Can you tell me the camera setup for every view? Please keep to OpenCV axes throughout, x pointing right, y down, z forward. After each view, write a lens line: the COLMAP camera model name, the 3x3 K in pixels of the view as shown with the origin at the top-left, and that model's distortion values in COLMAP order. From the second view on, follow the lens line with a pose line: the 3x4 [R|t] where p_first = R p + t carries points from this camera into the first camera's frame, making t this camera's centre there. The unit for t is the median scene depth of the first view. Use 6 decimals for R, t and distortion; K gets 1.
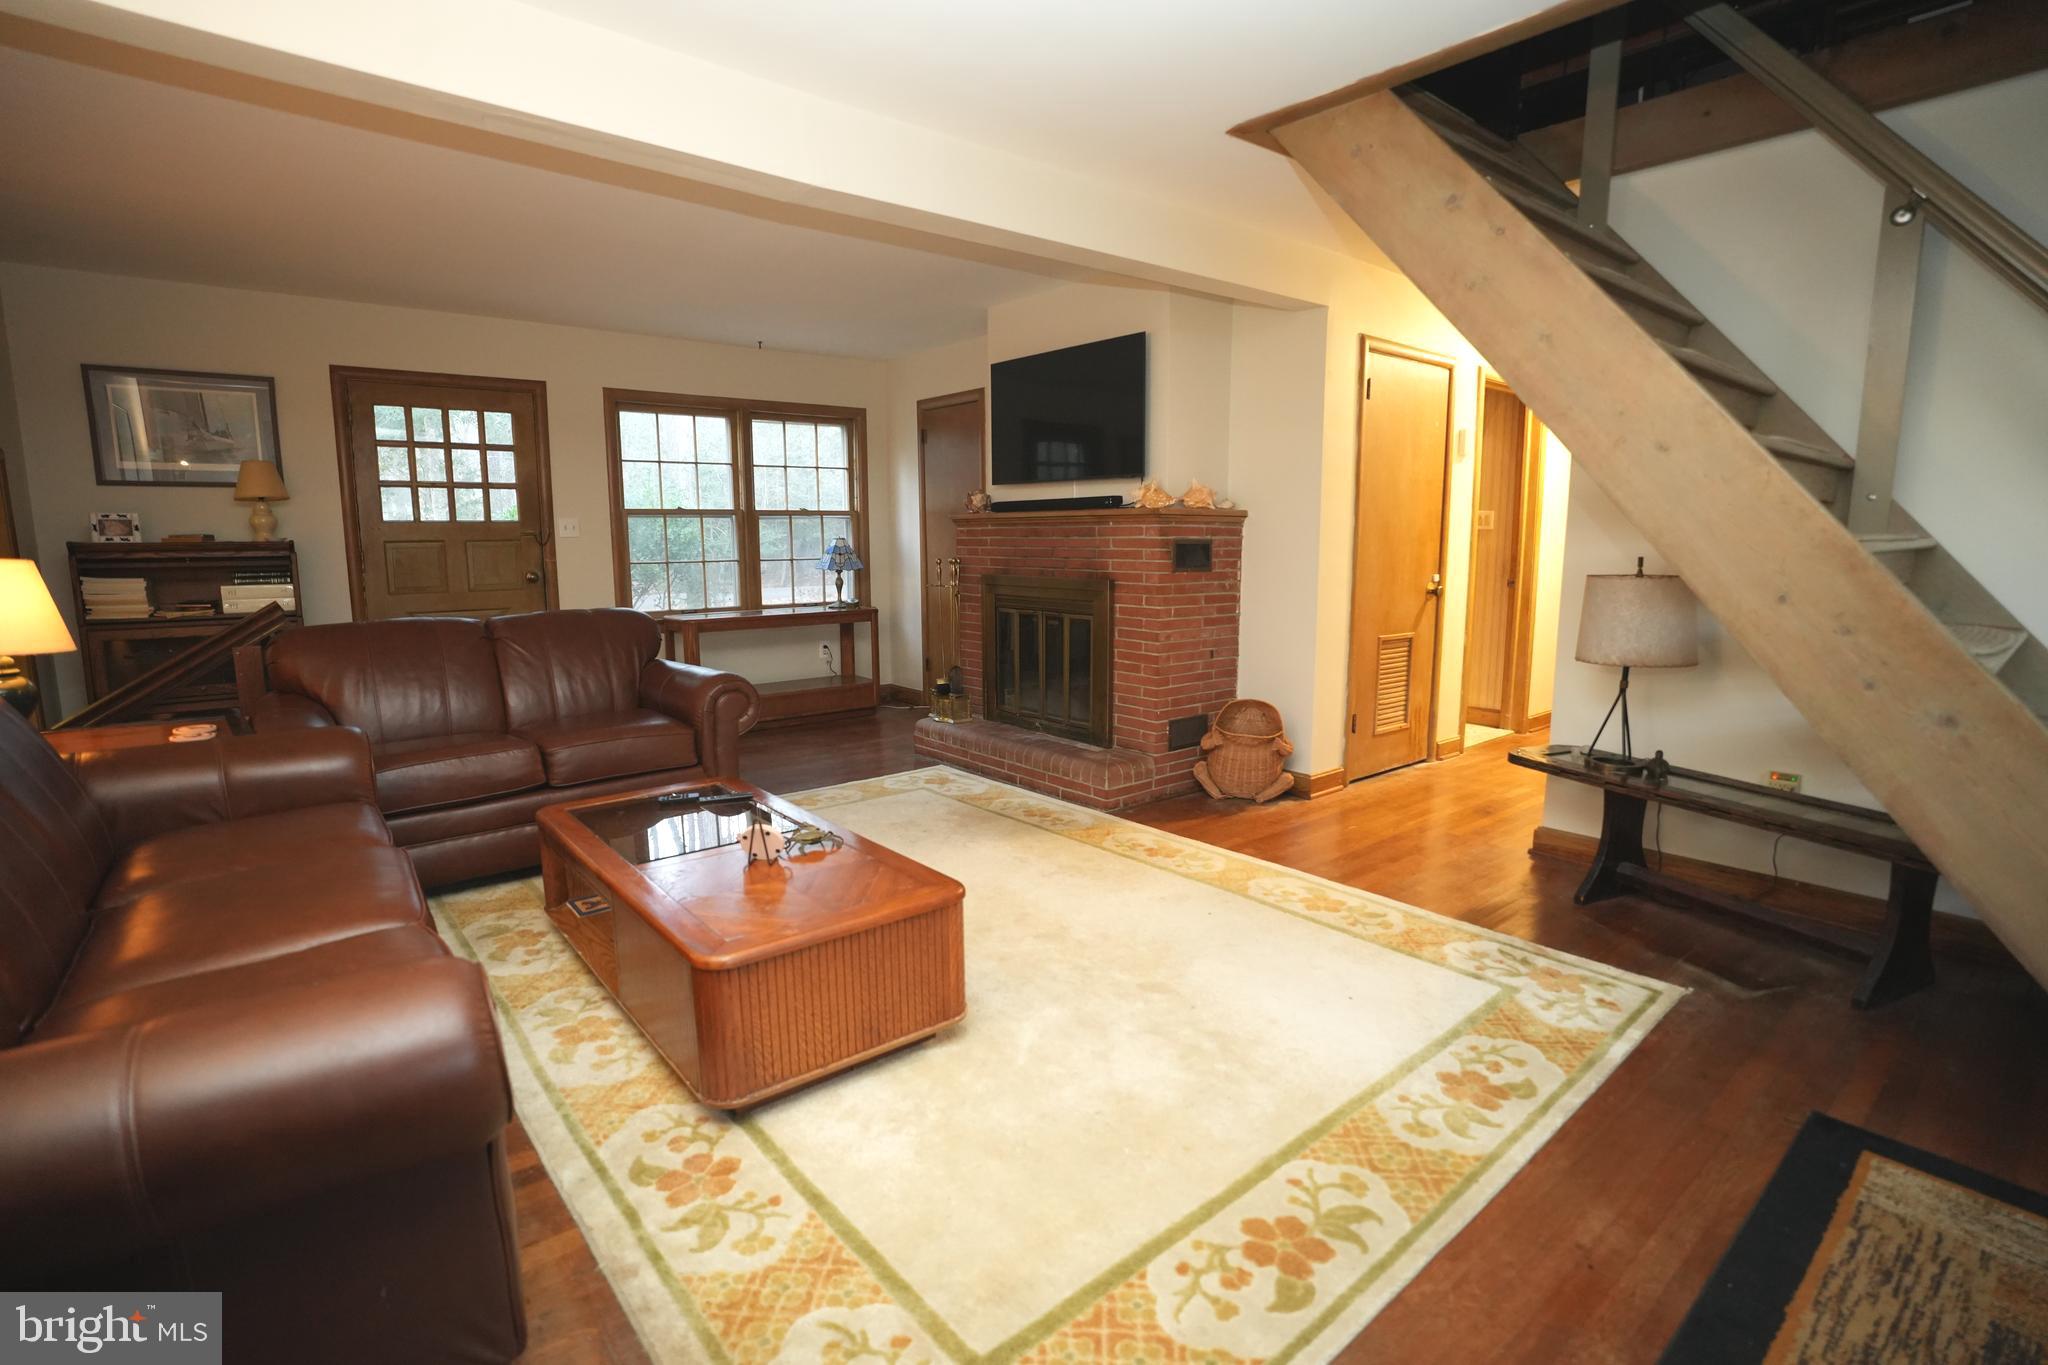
lens RADIAL K [[965.6, 0, 1024.0], [0, 965.6, 682.5], [0, 0, 1]] dist [-0.068232, 0.023532]
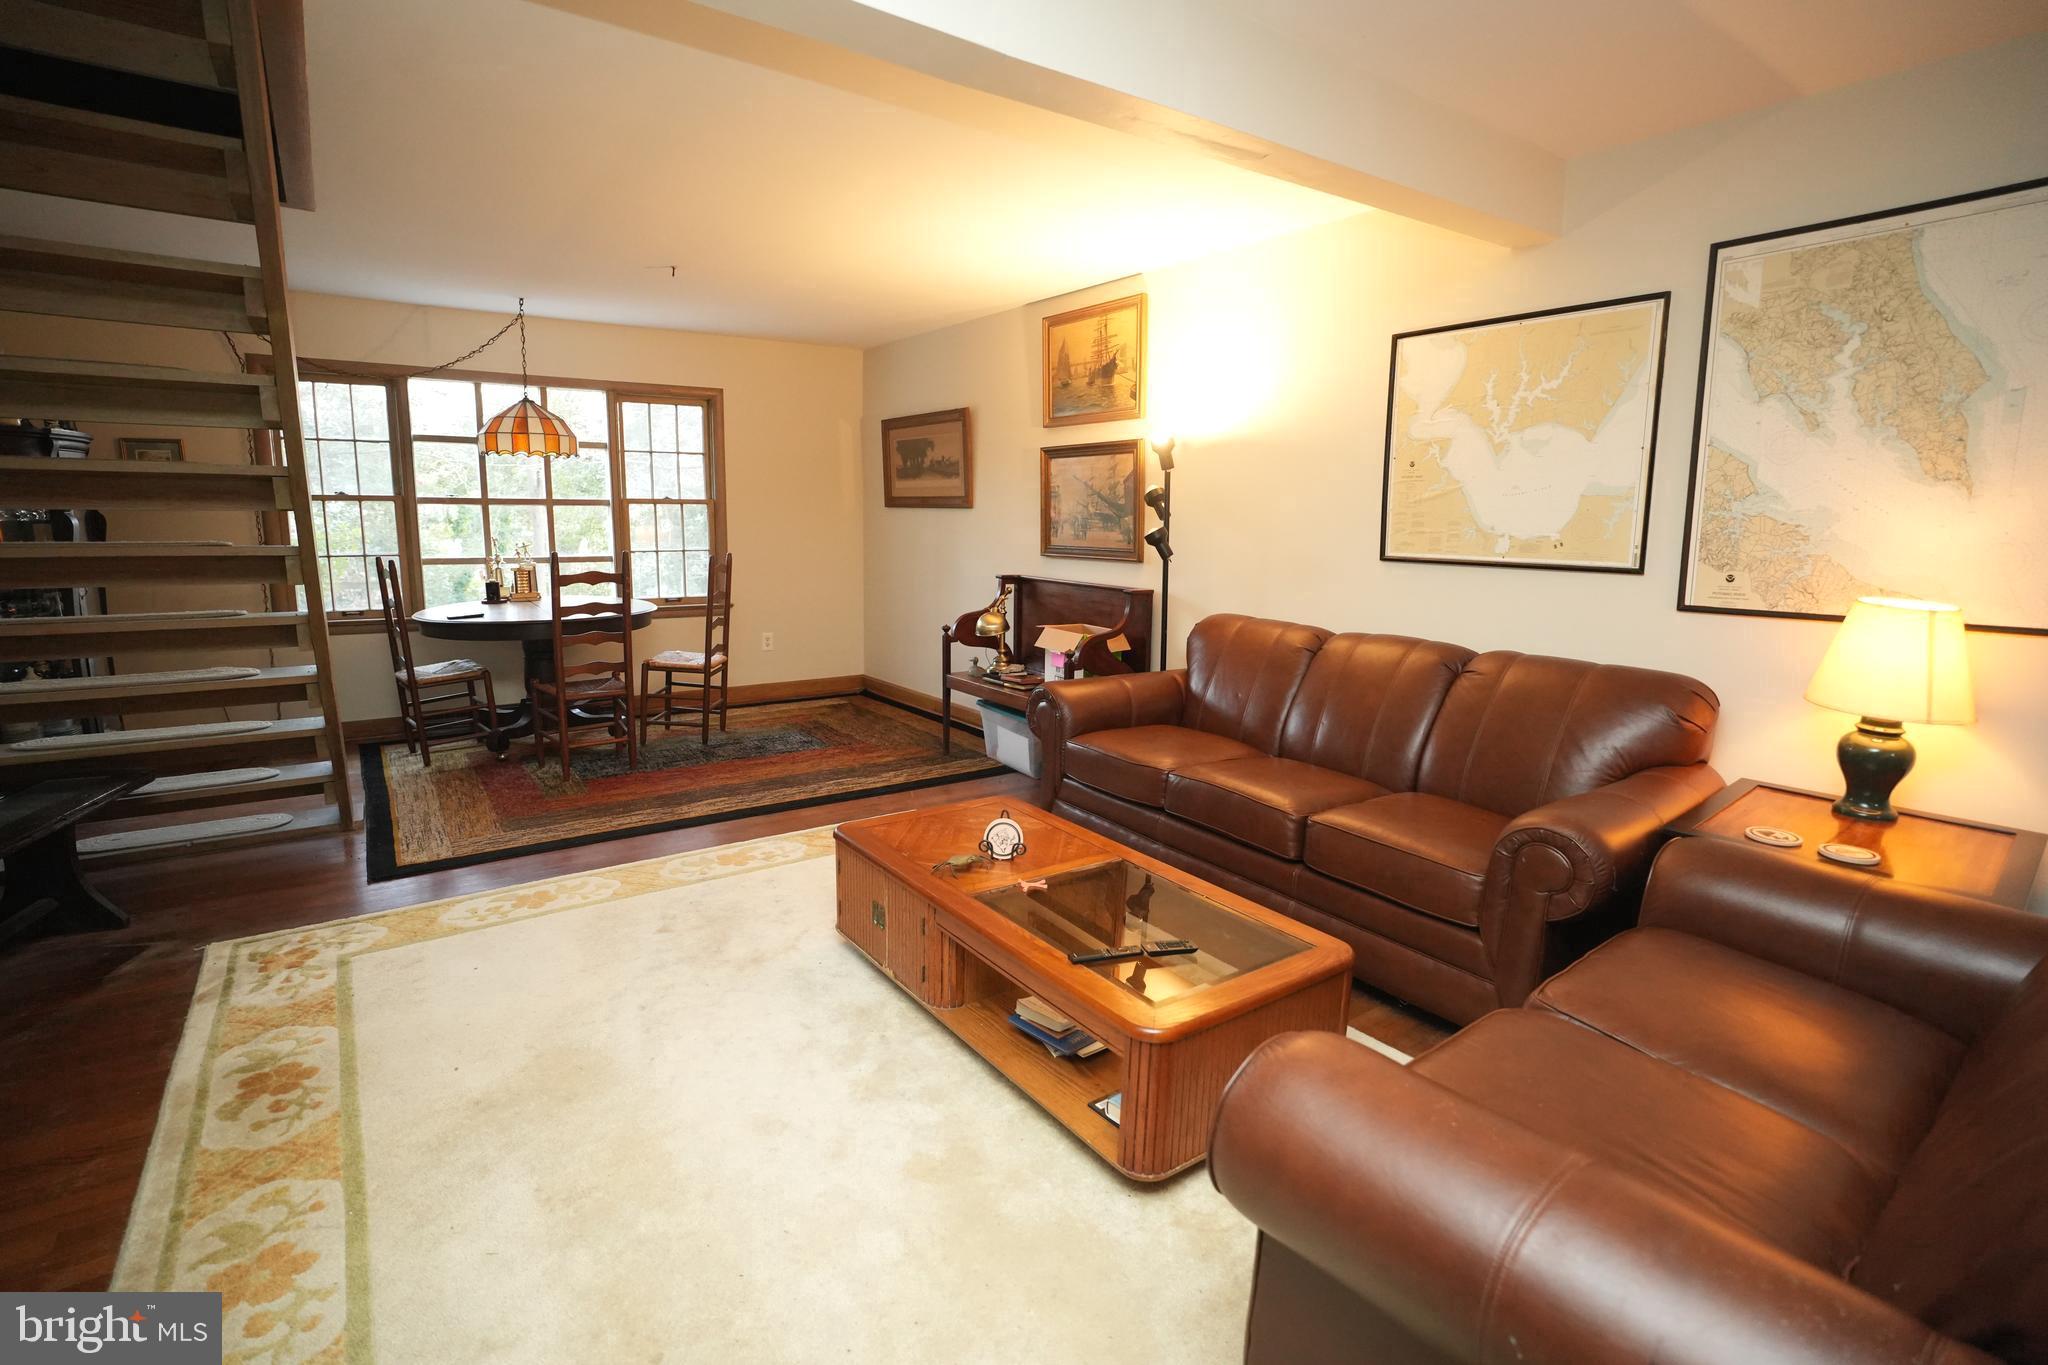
lens RADIAL K [[965.6, 0, 1024.0], [0, 965.6, 682.5], [0, 0, 1]] dist [-0.068232, 0.023532]
pose [[-0.997218, -0.026273, 0.069761, -0.213476], [-0.002331, 0.946364, 0.323094, -0.206070], [-0.074508, 0.322032, -0.943792, 1.139838]]
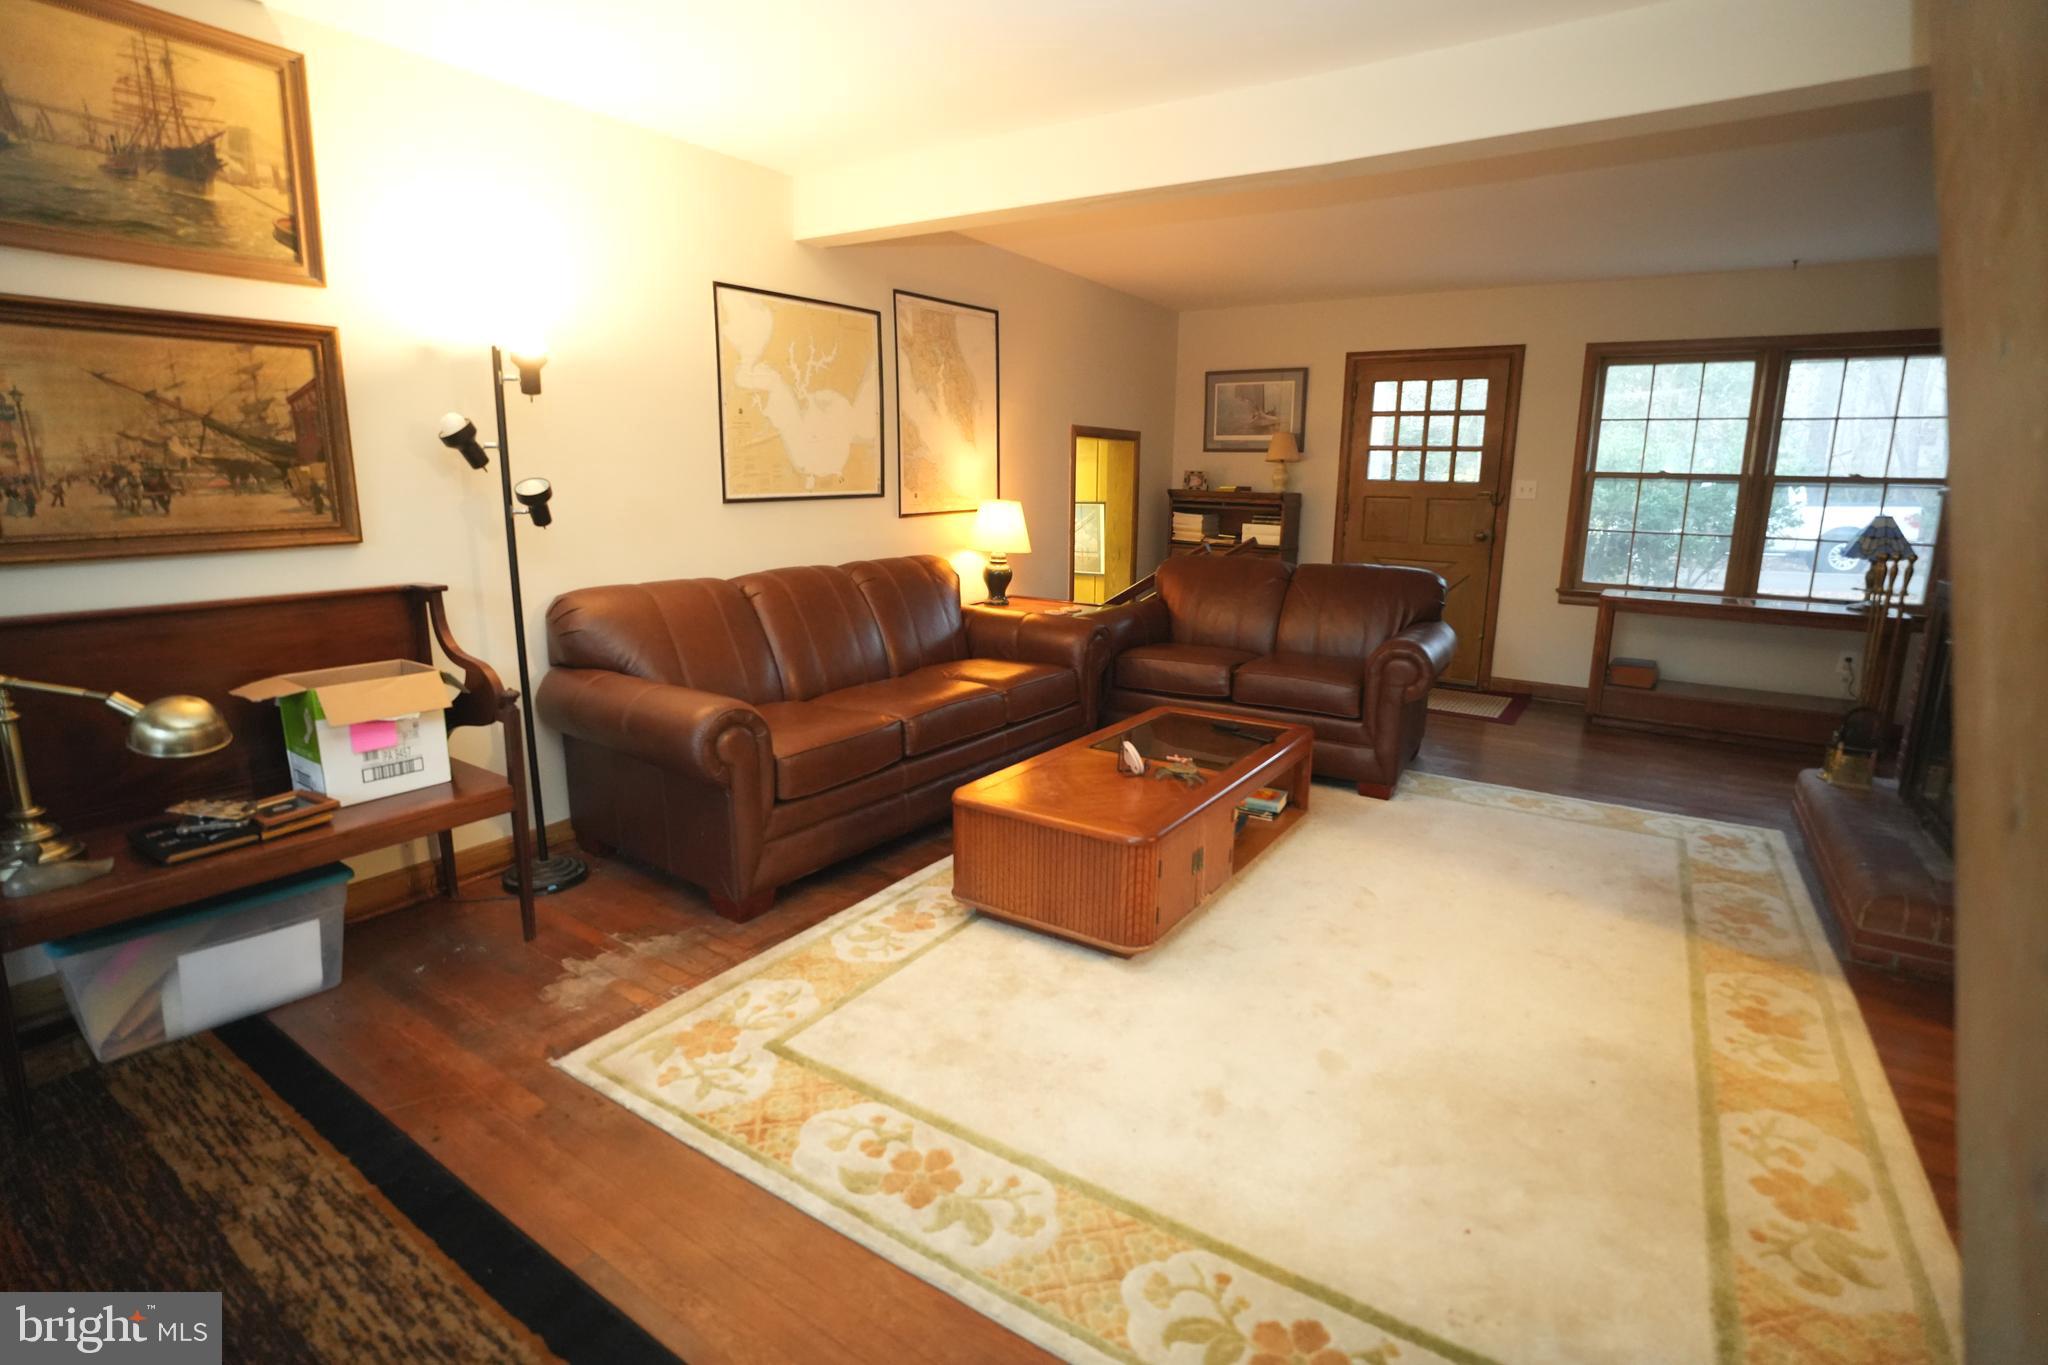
lens RADIAL K [[965.6, 0, 1024.0], [0, 965.6, 682.5], [0, 0, 1]] dist [-0.068232, 0.023532]
pose [[0.290018, 0.206190, -0.934545, 0.471214], [-0.157565, 0.973476, 0.165882, -0.062921], [0.943961, 0.099143, 0.314814, 0.272979]]
